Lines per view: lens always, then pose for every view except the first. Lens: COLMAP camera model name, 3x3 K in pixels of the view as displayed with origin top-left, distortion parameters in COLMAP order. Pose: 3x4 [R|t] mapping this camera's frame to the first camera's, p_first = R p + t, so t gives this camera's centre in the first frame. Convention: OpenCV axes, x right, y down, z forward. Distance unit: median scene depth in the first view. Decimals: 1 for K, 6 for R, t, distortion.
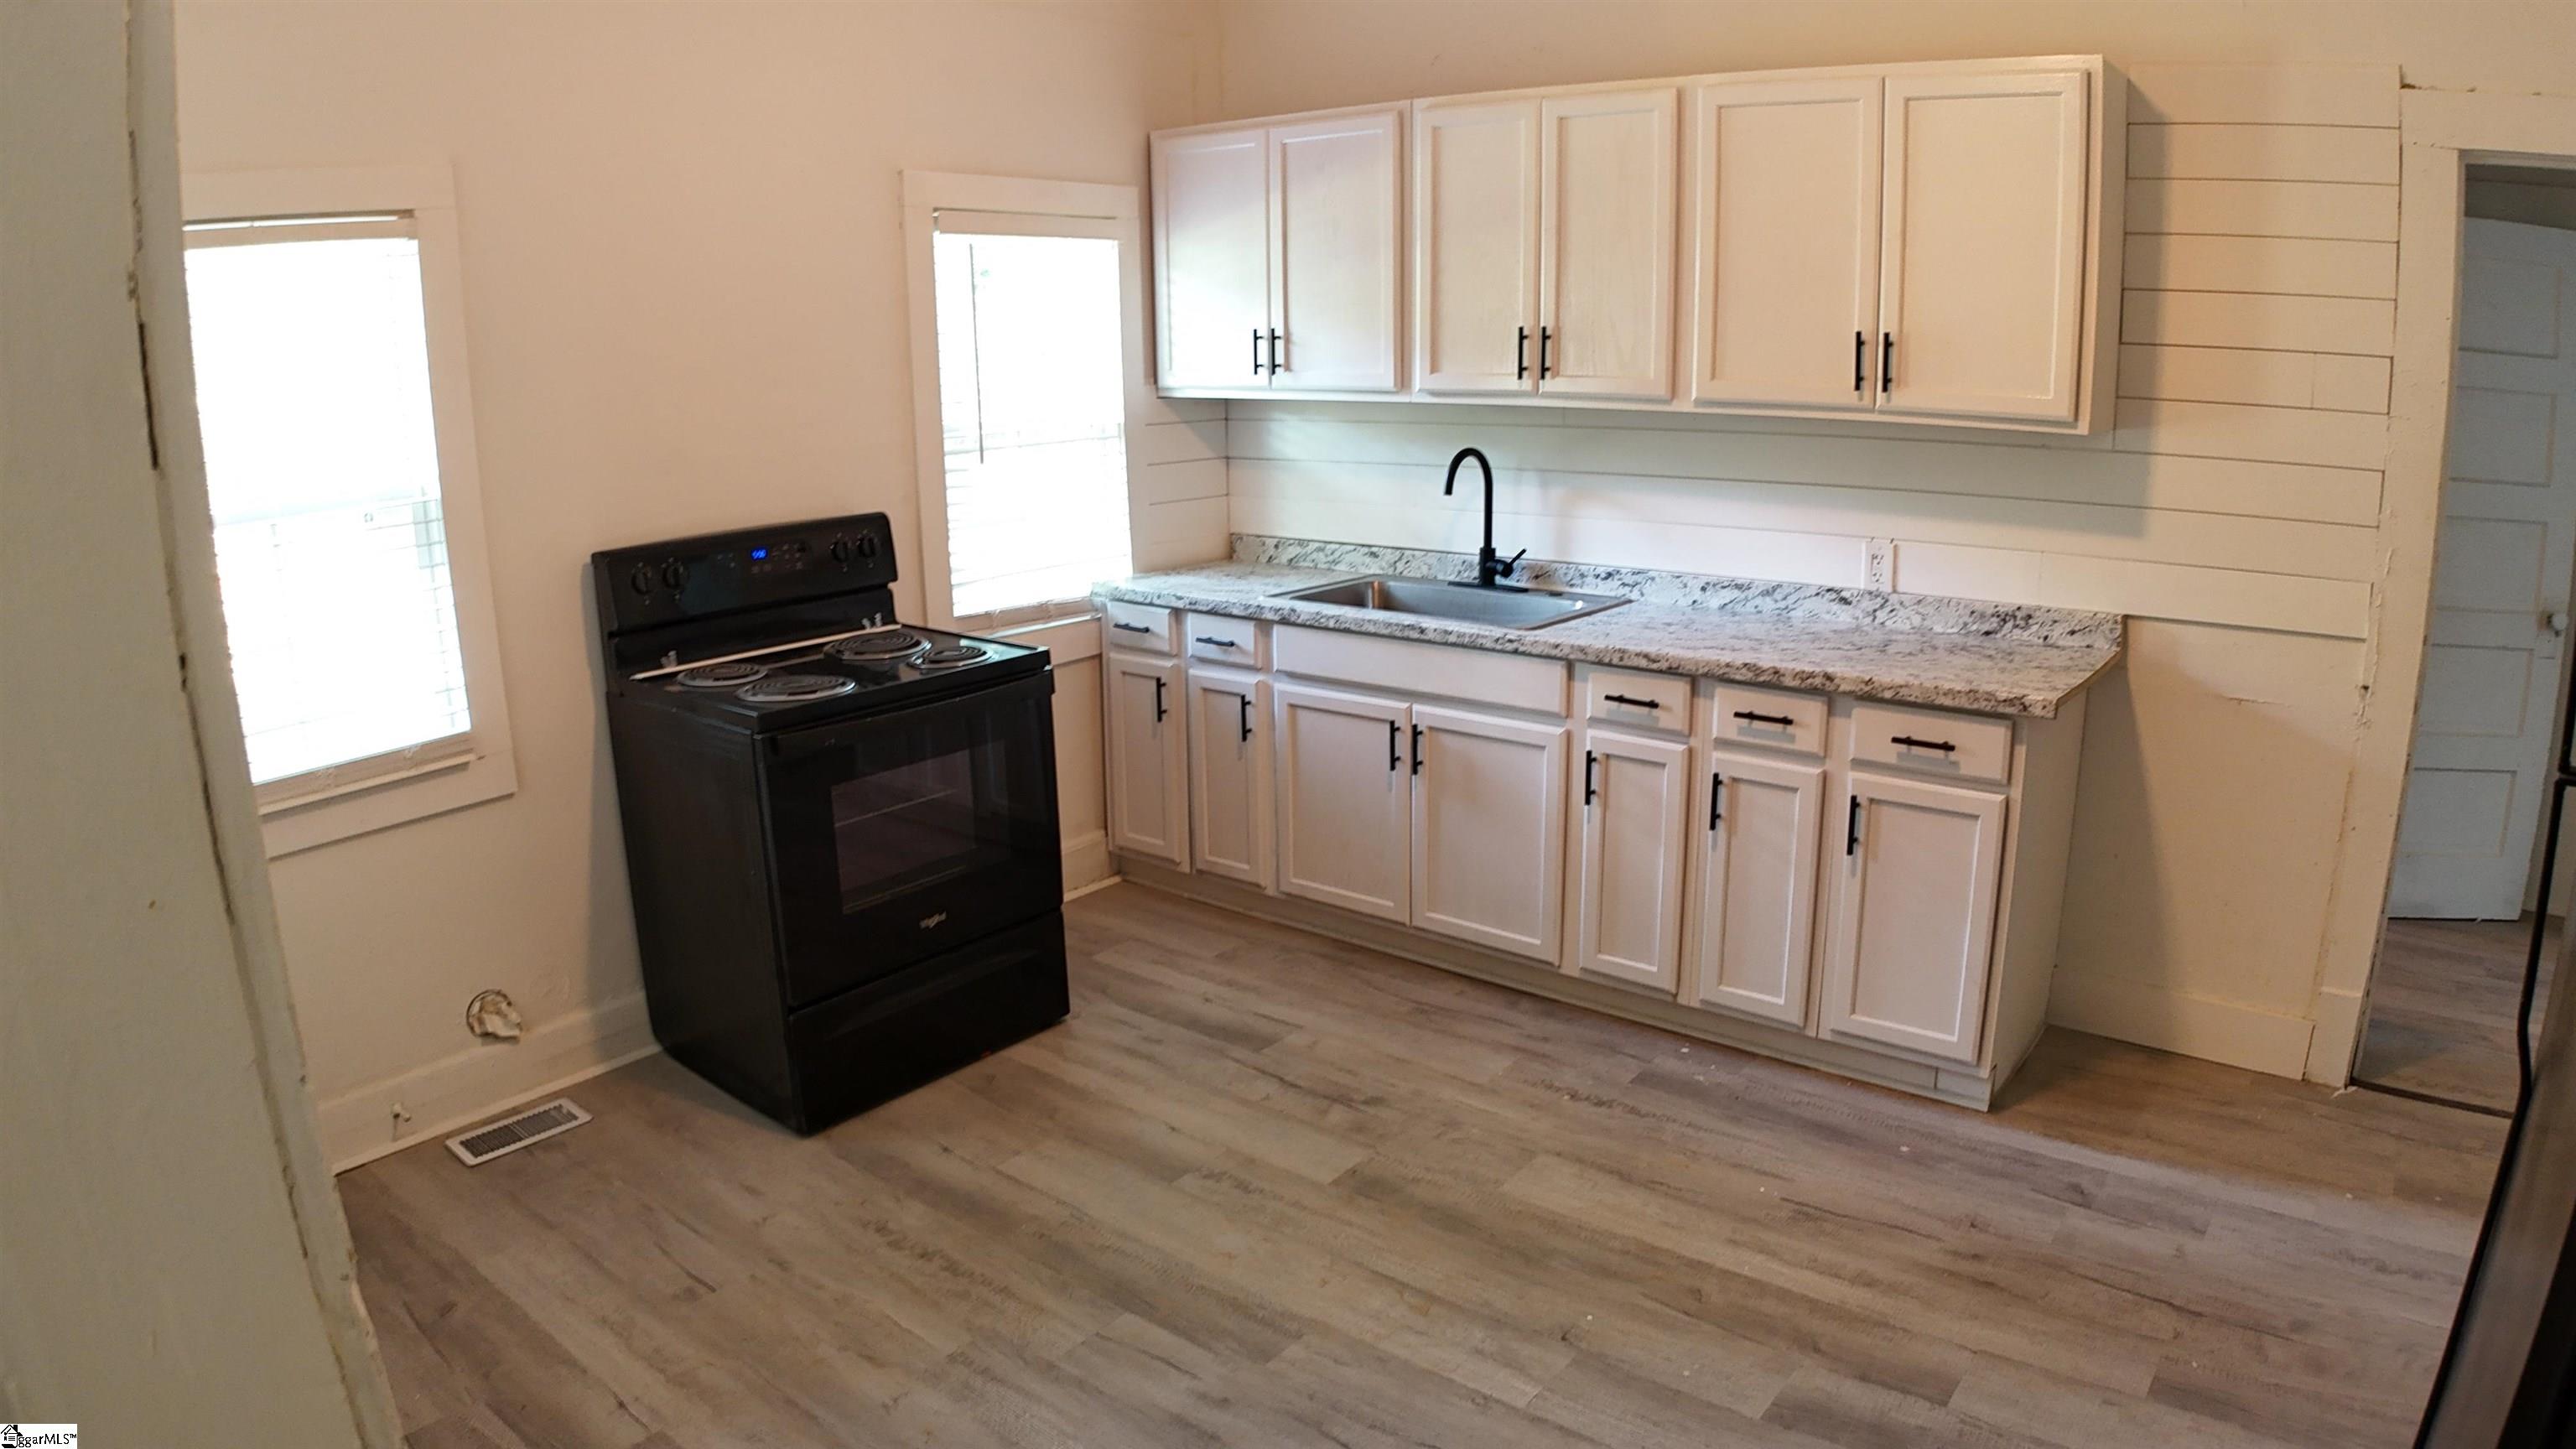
lens RADIAL K [[1580.9, 0, 1288.0], [0, 1580.9, 724.5], [0, 0, 1]] dist [-0.163878, 0.000883]
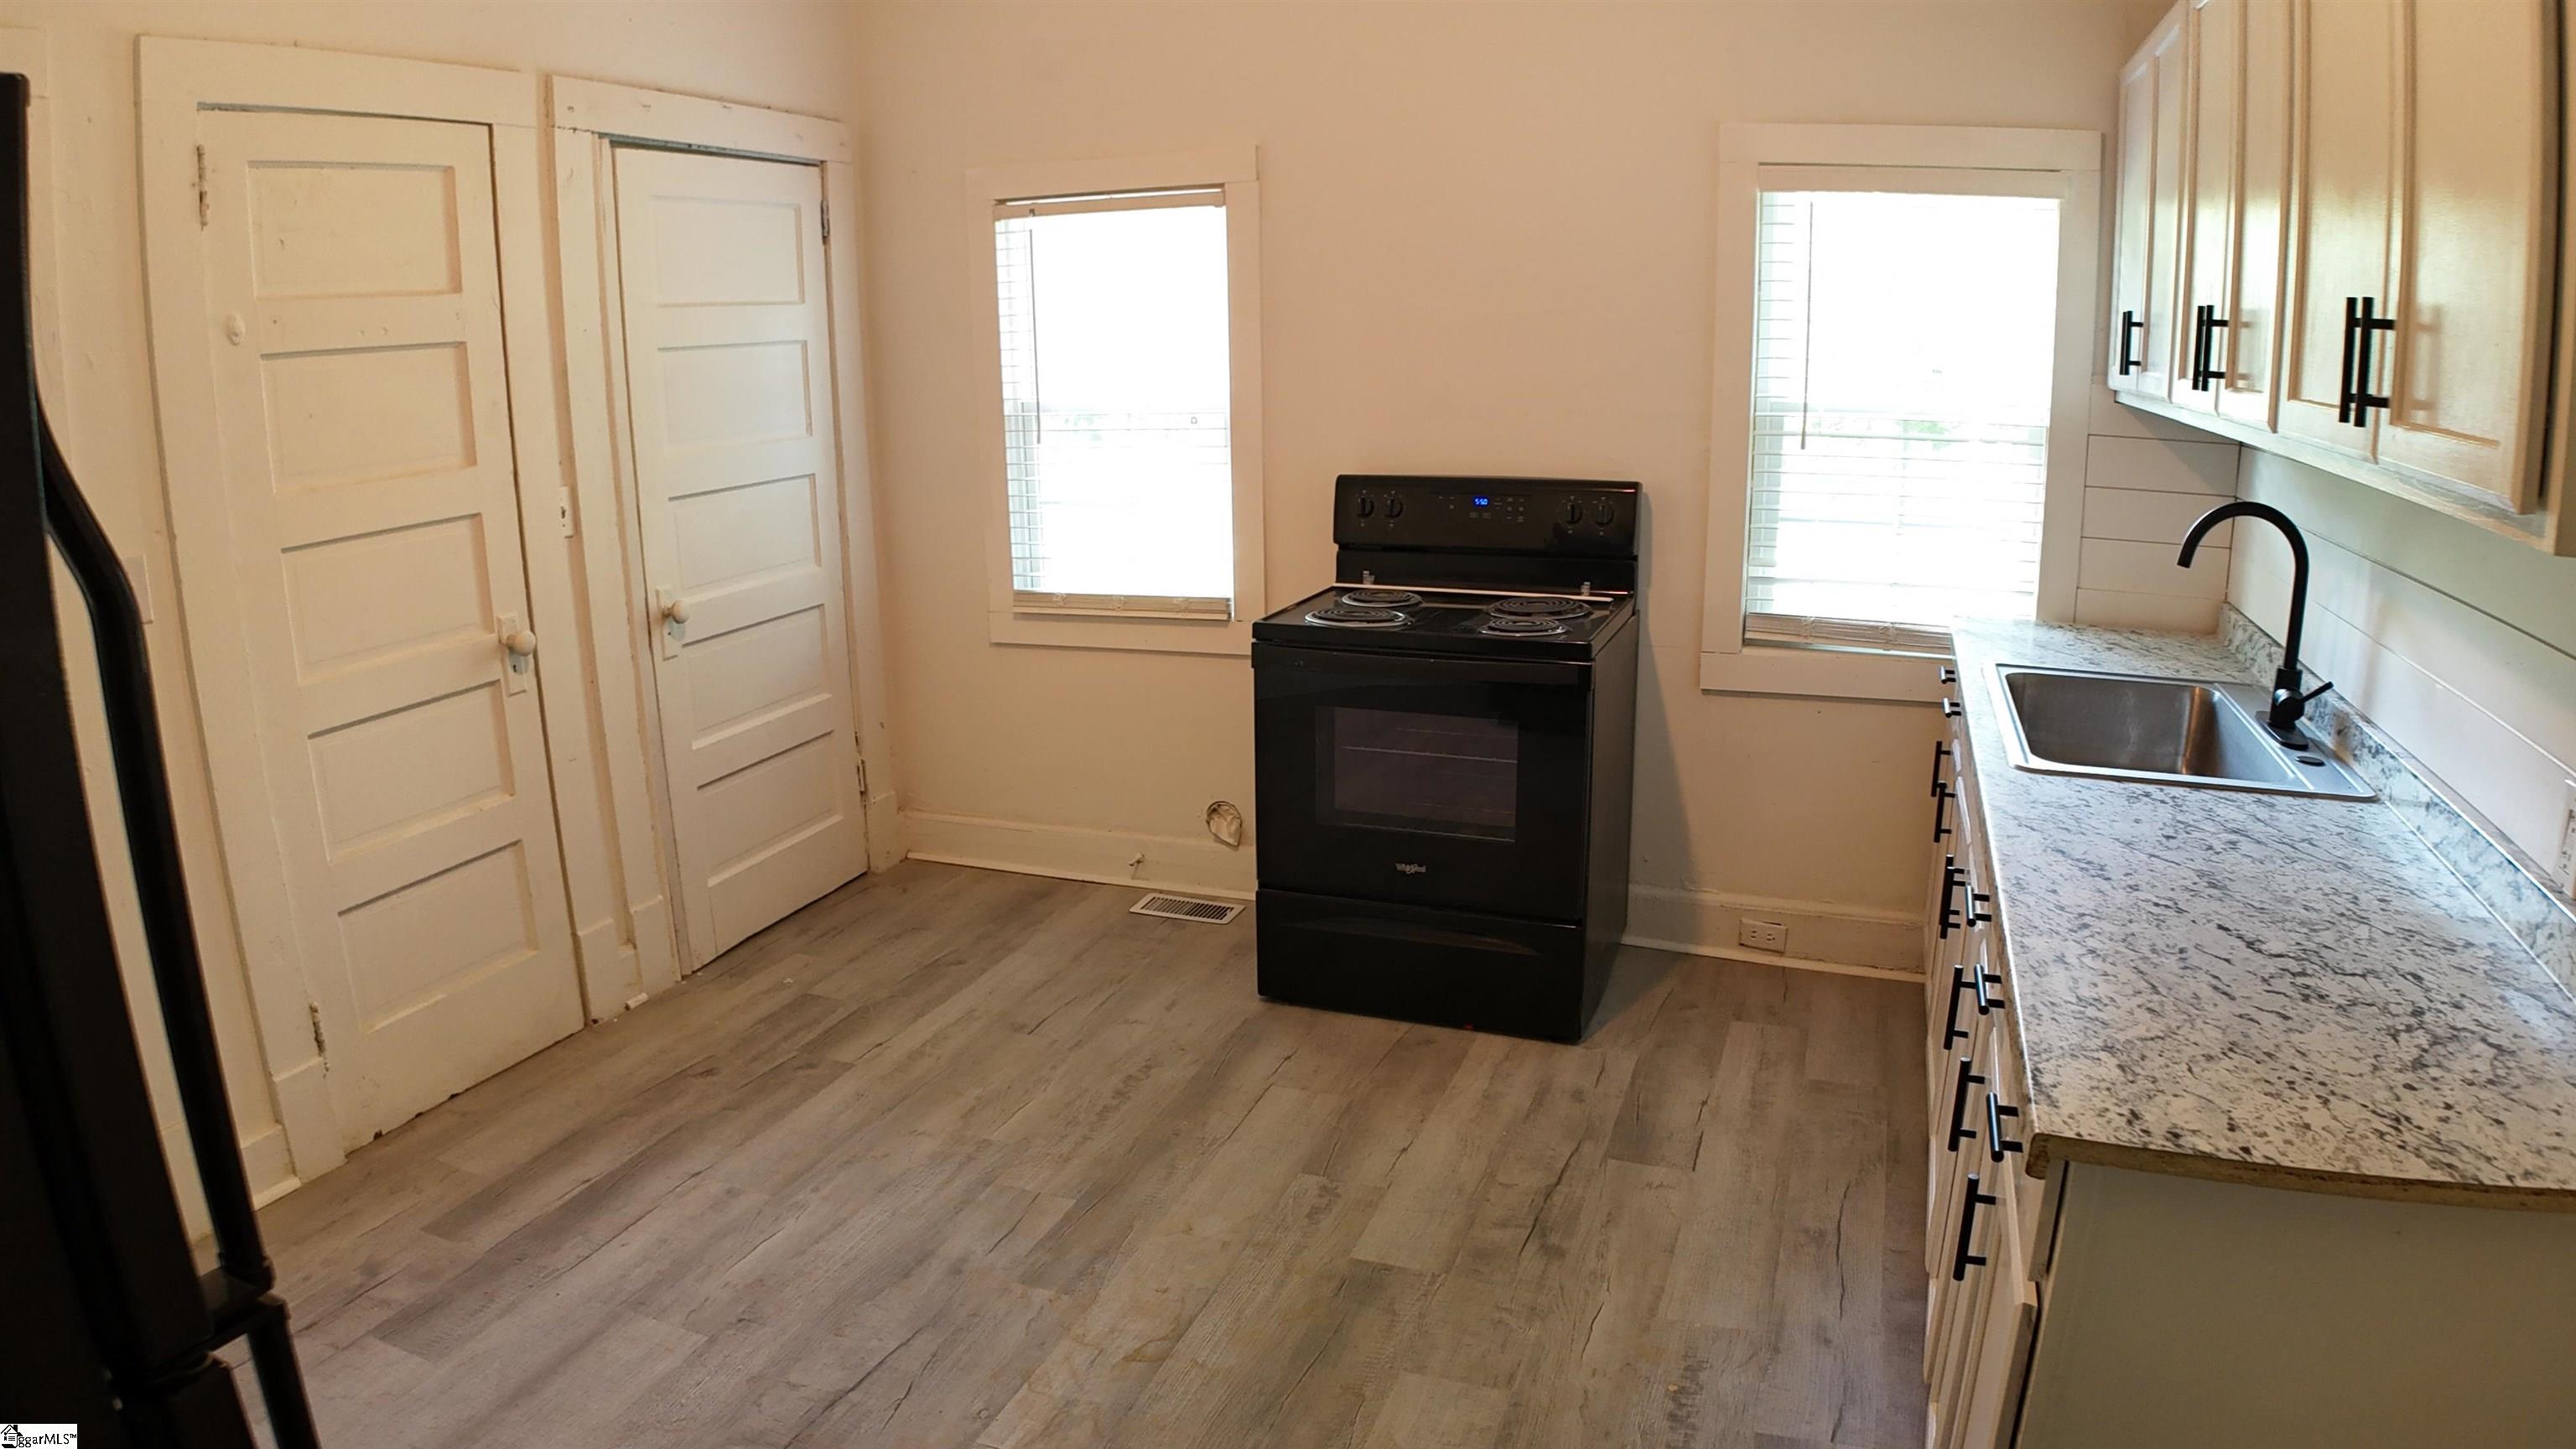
lens RADIAL K [[1590.9, 0, 1288.0], [0, 1590.9, 724.5], [0, 0, 1]] dist [-0.145100, -0.000518]
pose [[0.321104, 0.243477, -0.915211, 0.669720], [-0.230980, 0.957338, 0.173644, -0.126093], [0.918445, 0.155638, 0.363643, 0.527030]]
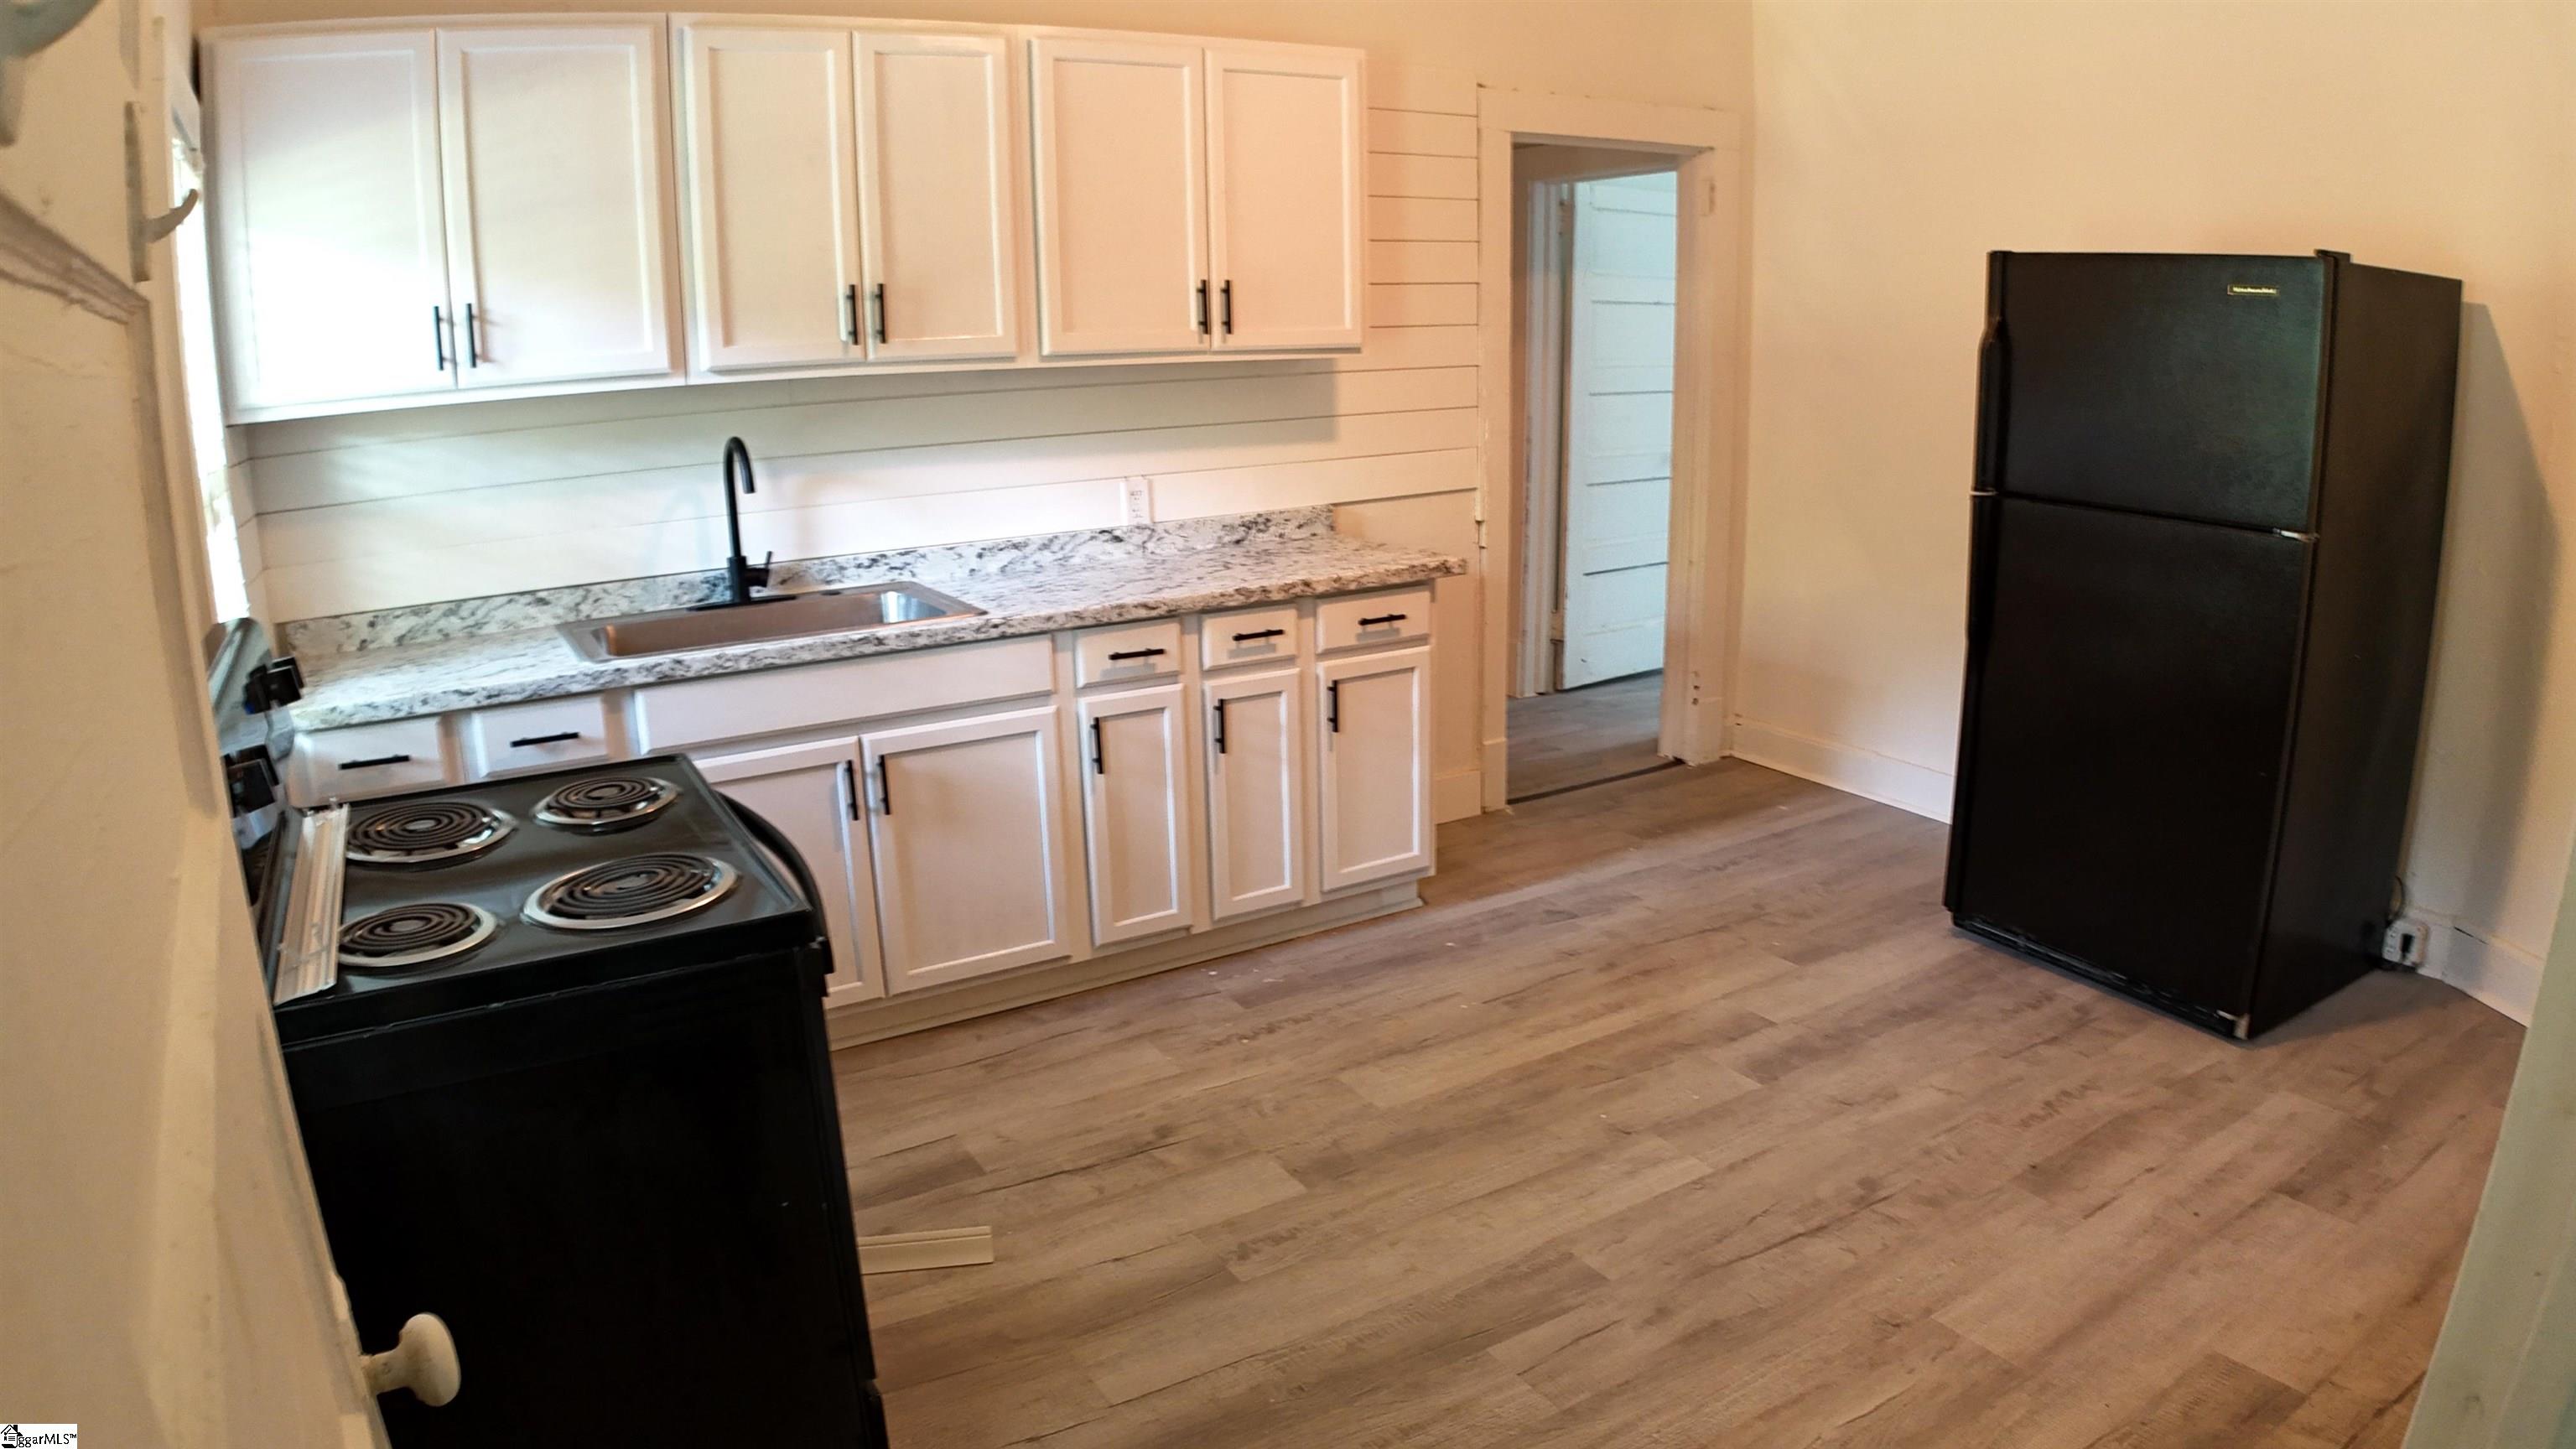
lens RADIAL K [[1590.9, 0, 1288.0], [0, 1590.9, 724.5], [0, 0, 1]] dist [-0.145100, -0.000518]
pose [[0.343591, -0.227791, 0.911074, -0.678669], [0.240867, 0.959060, 0.148951, -0.099461], [-0.907705, 0.168270, 0.384392, 0.536579]]
